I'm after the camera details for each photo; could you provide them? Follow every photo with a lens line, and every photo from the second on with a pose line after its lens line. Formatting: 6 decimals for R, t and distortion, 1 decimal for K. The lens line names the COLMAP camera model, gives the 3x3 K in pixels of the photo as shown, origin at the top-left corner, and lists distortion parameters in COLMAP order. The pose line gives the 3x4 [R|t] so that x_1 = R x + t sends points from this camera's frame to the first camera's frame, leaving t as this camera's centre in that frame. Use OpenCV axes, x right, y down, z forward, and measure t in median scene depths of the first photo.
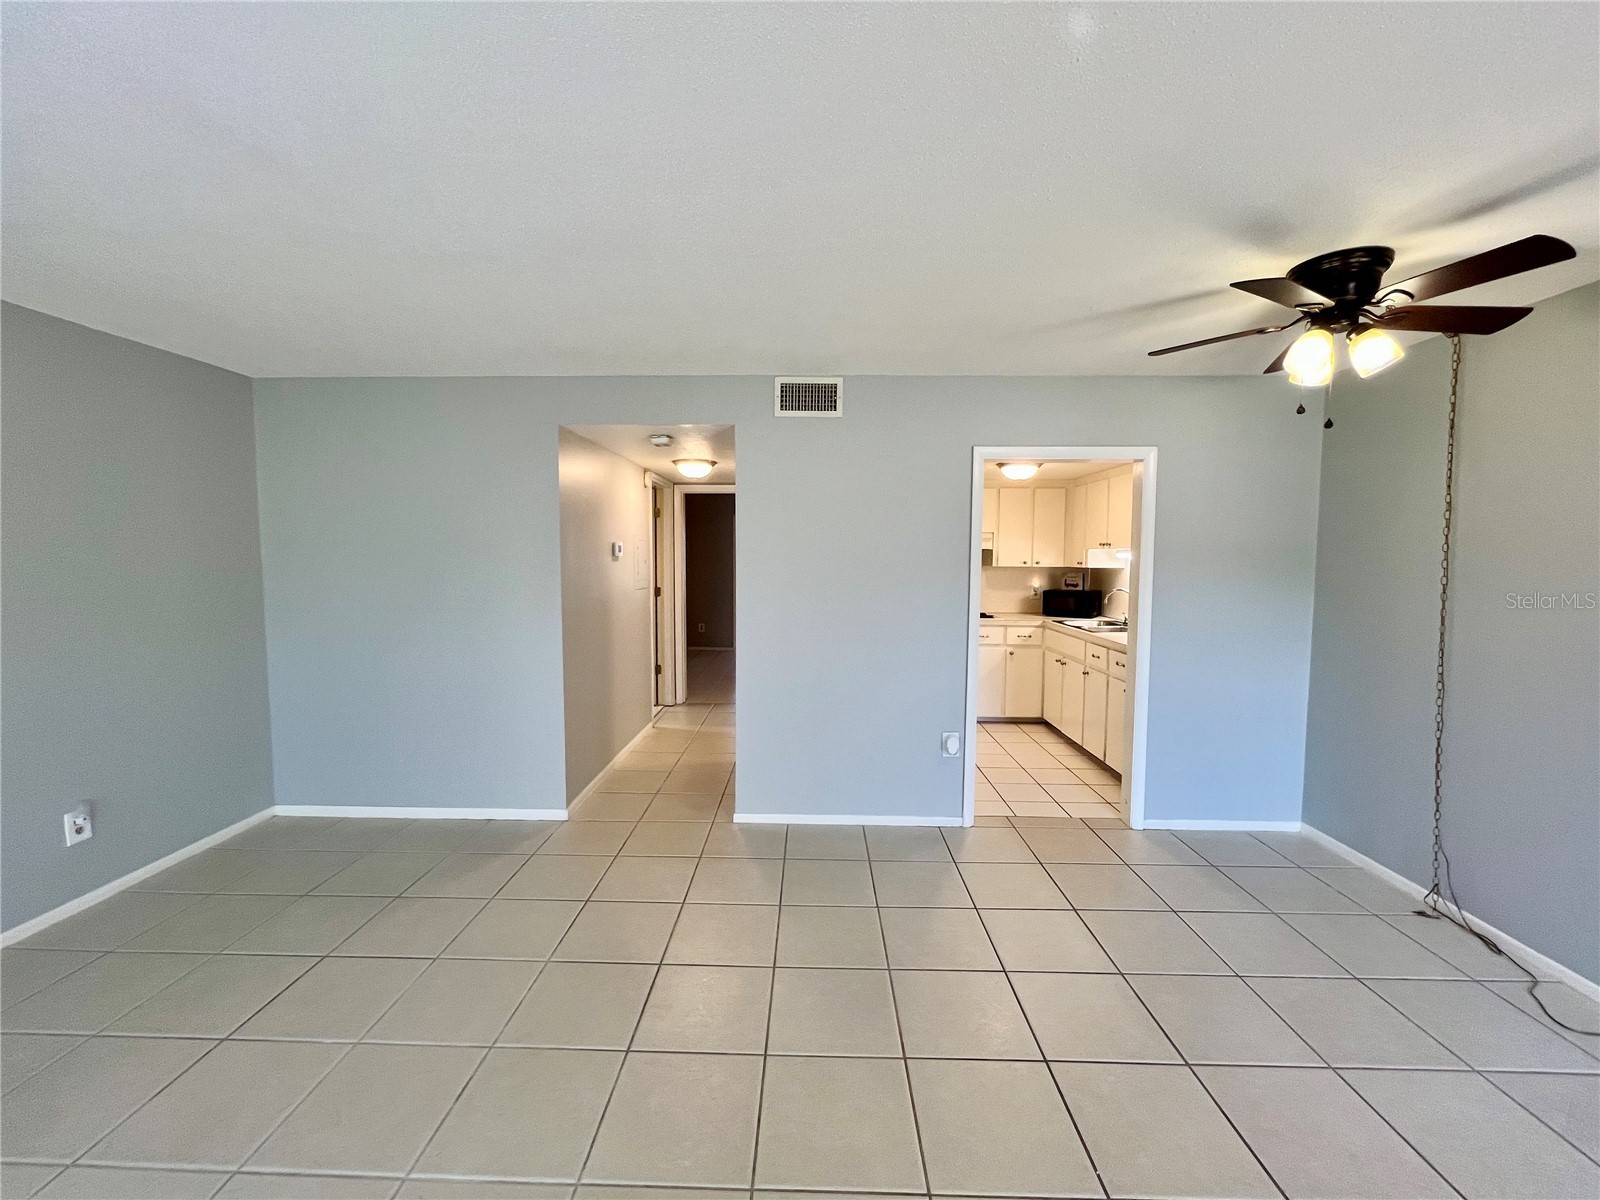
lens RADIAL K [[645.5, 0, 798.4], [0, 645.5, 597.1], [0, 0, 1]] dist [-0.005333, -0.000105]
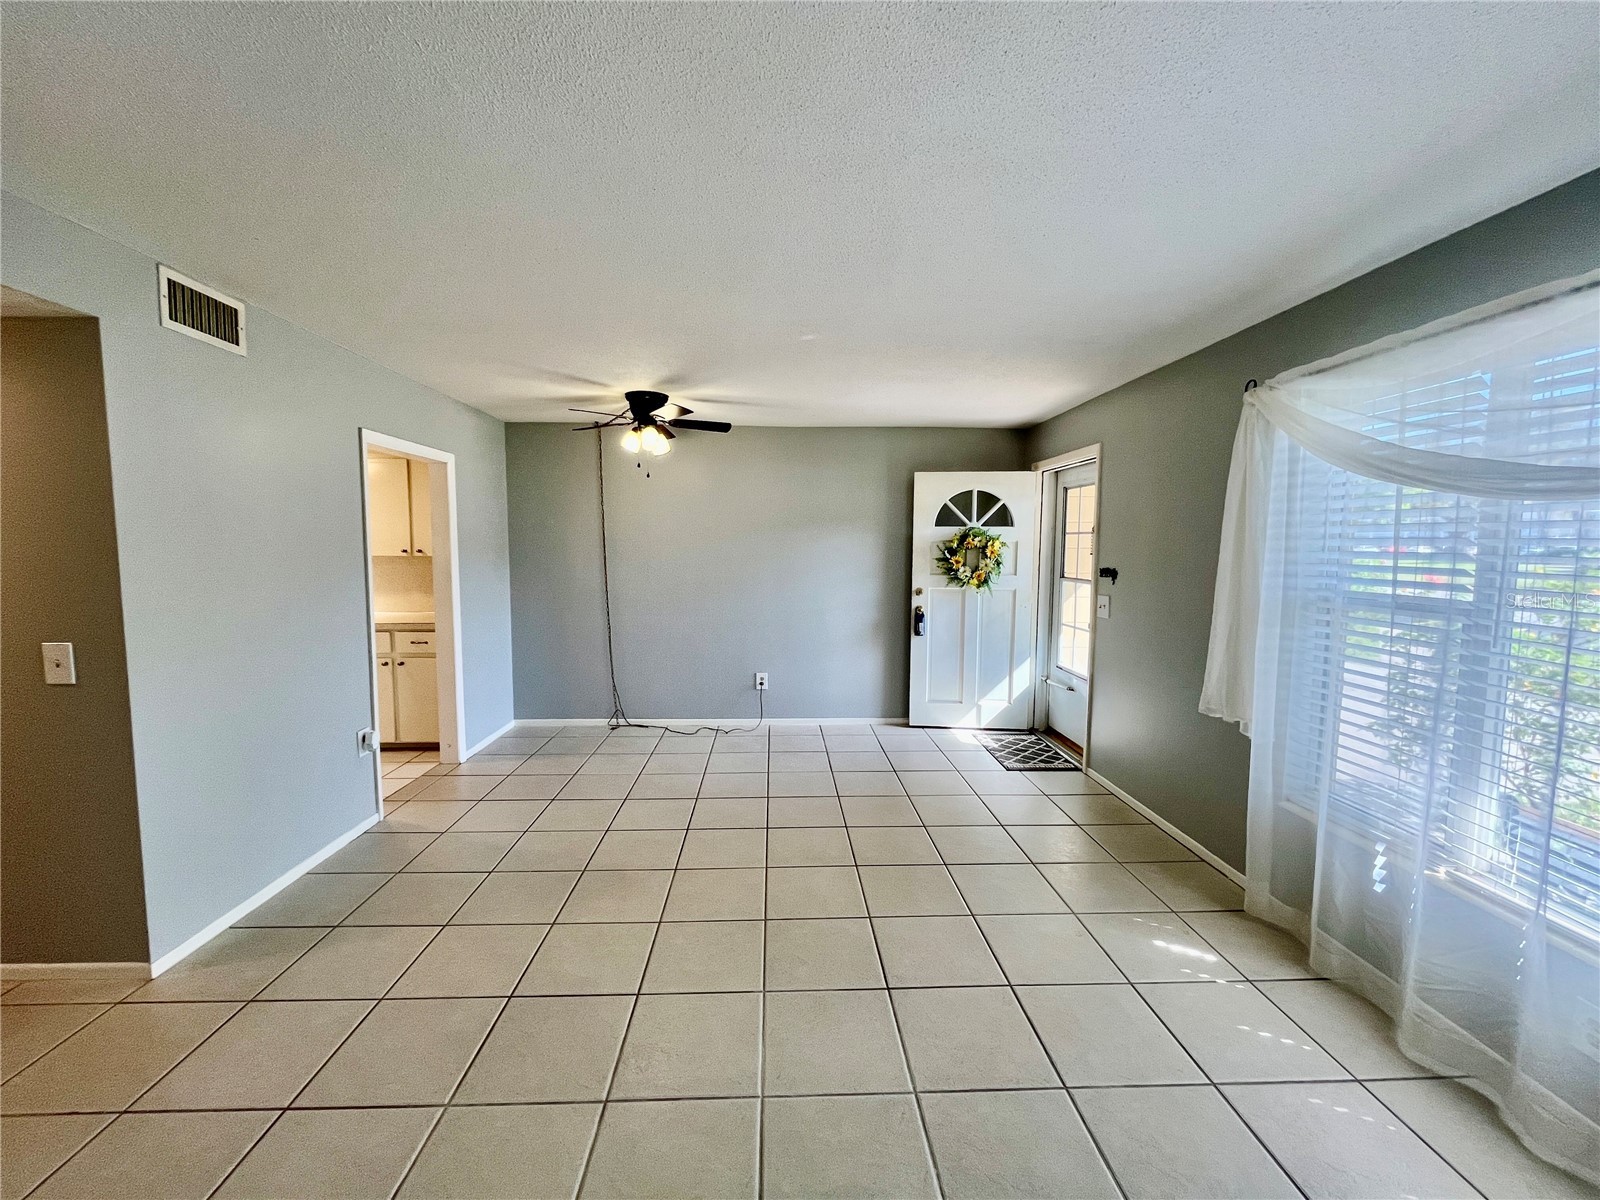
lens RADIAL K [[645.5, 0, 798.4], [0, 645.5, 597.1], [0, 0, 1]] dist [-0.005333, -0.000105]
pose [[-0.062828, -0.085765, 0.994332, -0.454888], [0.059989, 0.994175, 0.089542, -0.017707], [-0.996220, 0.065275, -0.057318, 0.257442]]
